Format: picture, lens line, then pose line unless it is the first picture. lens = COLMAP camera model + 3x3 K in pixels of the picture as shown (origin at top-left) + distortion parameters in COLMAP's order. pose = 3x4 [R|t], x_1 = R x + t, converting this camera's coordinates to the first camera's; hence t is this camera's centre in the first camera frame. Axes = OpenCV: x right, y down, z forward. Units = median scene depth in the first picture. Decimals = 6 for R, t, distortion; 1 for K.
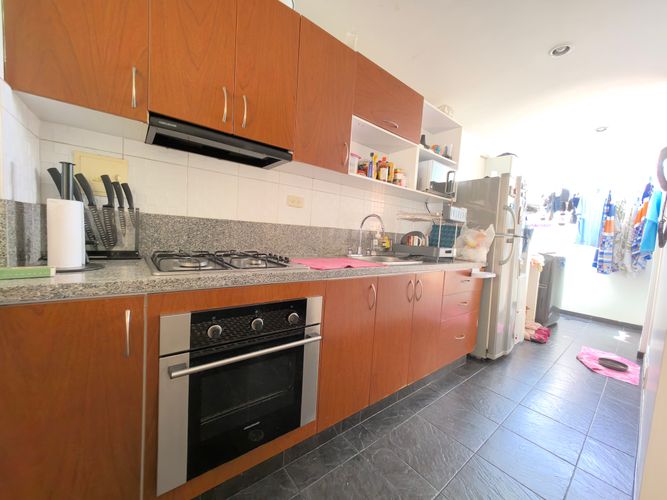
lens RADIAL K [[255.1, 0, 337.7], [0, 255.1, 249.9], [0, 0, 1]] dist [-0.005926, 0.000600]
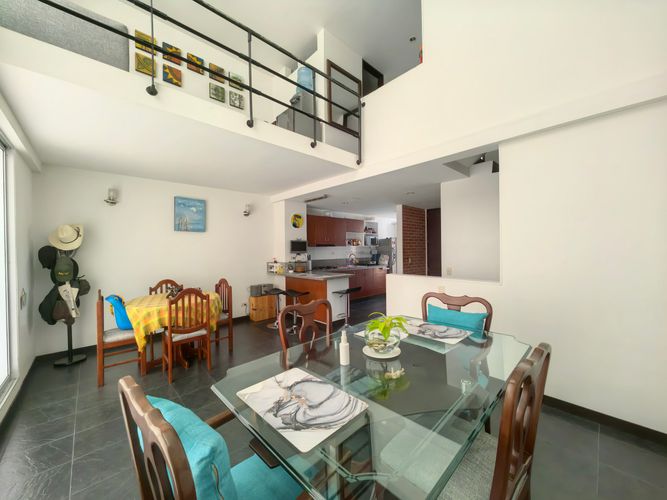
lens RADIAL K [[255.1, 0, 326.8], [0, 255.1, 251.0], [0, 0, 1]] dist [-0.005926, 0.000600]
pose [[0.995799, -0.076163, 0.050828, -0.383925], [0.078737, 0.995605, -0.050707, -0.023375], [-0.046742, 0.054496, 0.997419, -2.436203]]
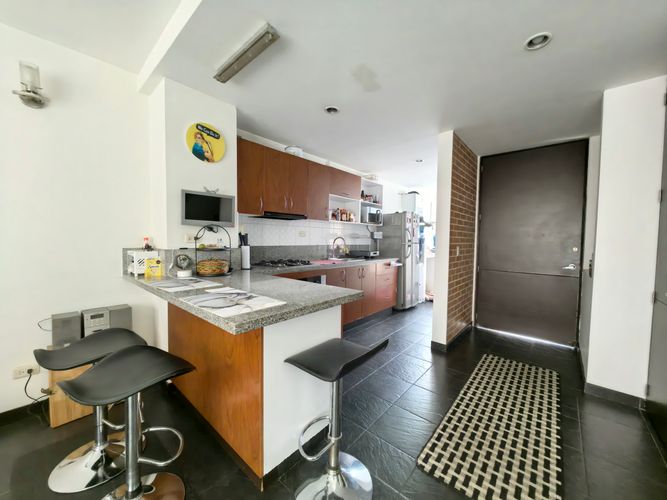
lens RADIAL K [[255.1, 0, 335.6], [0, 255.1, 248.9], [0, 0, 1]] dist [-0.005926, 0.000600]
pose [[0.983848, -0.055923, 0.170044, -0.216777], [0.058744, 0.998206, -0.011597, -0.025353], [-0.169091, 0.021399, 0.985368, -0.867530]]
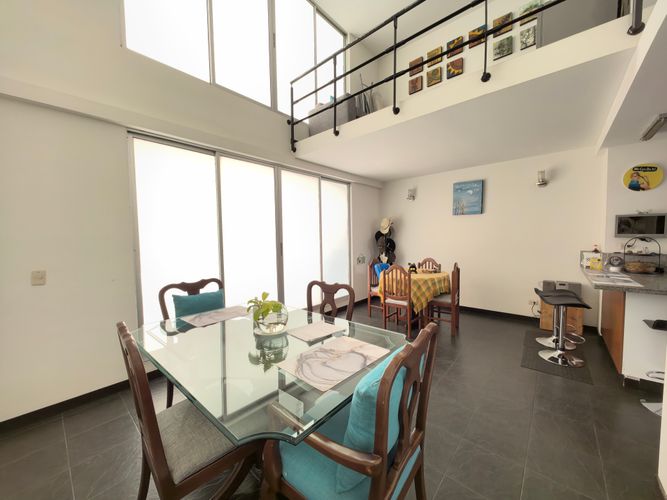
lens RADIAL K [[255.1, 0, 344.1], [0, 255.1, 250.7], [0, 0, 1]] dist [-0.005926, 0.000600]
pose [[0.186010, -0.008482, -0.982511, 0.557933], [-0.034410, 0.999293, -0.015142, -0.006023], [0.981945, 0.036624, 0.185587, -1.676467]]
